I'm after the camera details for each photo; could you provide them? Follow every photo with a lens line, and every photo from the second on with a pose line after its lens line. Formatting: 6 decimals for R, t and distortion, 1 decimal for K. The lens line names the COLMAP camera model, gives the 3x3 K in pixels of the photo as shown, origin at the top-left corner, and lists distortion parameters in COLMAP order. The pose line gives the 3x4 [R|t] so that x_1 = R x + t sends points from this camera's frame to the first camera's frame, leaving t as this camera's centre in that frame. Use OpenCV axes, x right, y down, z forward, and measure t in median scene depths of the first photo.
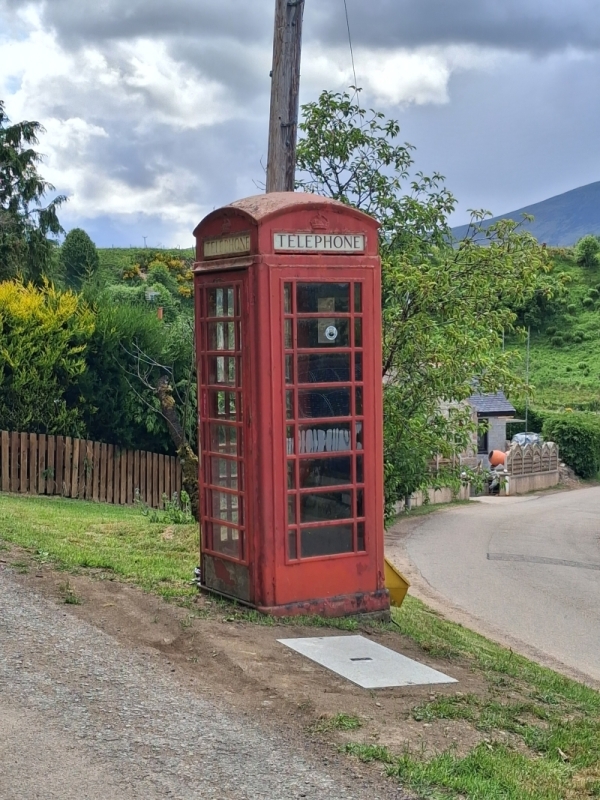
lens RADIAL K [[1252.7, 0, 300.0], [0, 1252.7, 400.0], [0, 0, 1]] dist [0.018778, 0.006486]
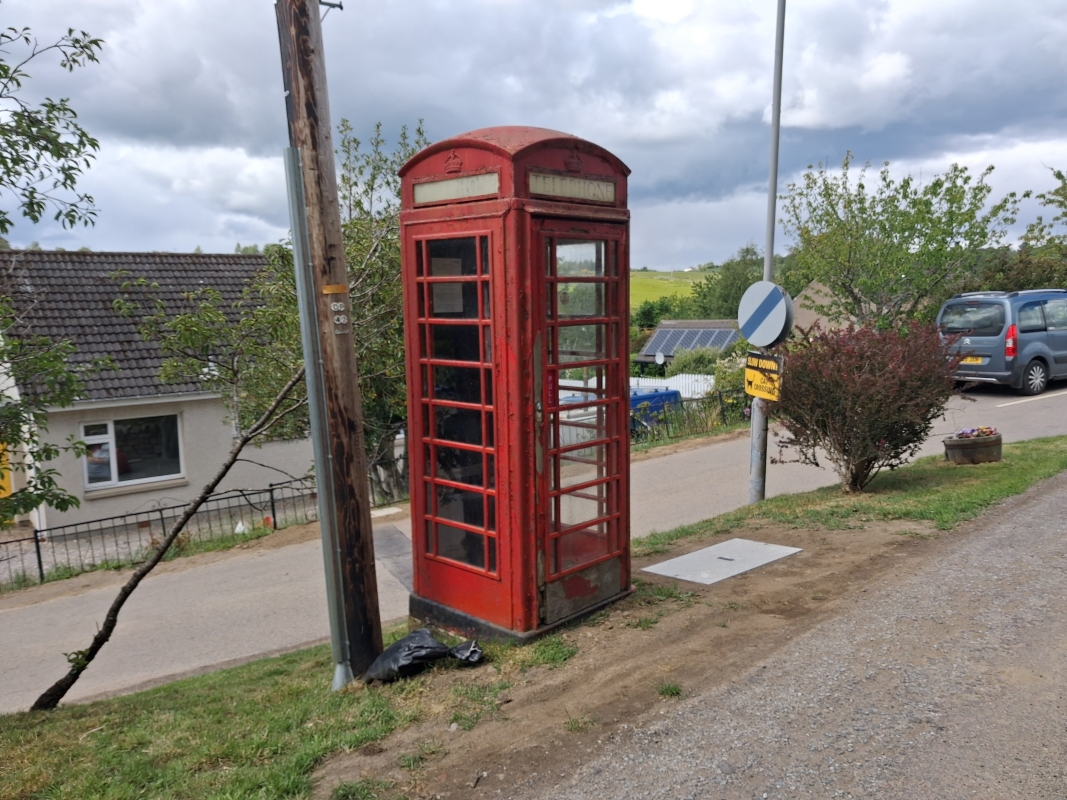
lens RADIAL K [[858.0, 0, 571.4], [0, 858.0, 382.1], [0, 0, 1]] dist [-0.050202, -0.009213]
pose [[-0.297246, -0.074659, 0.951877, -0.479854], [0.070764, 0.992474, 0.099941, -0.043599], [-0.952175, 0.097066, -0.289726, 0.950454]]
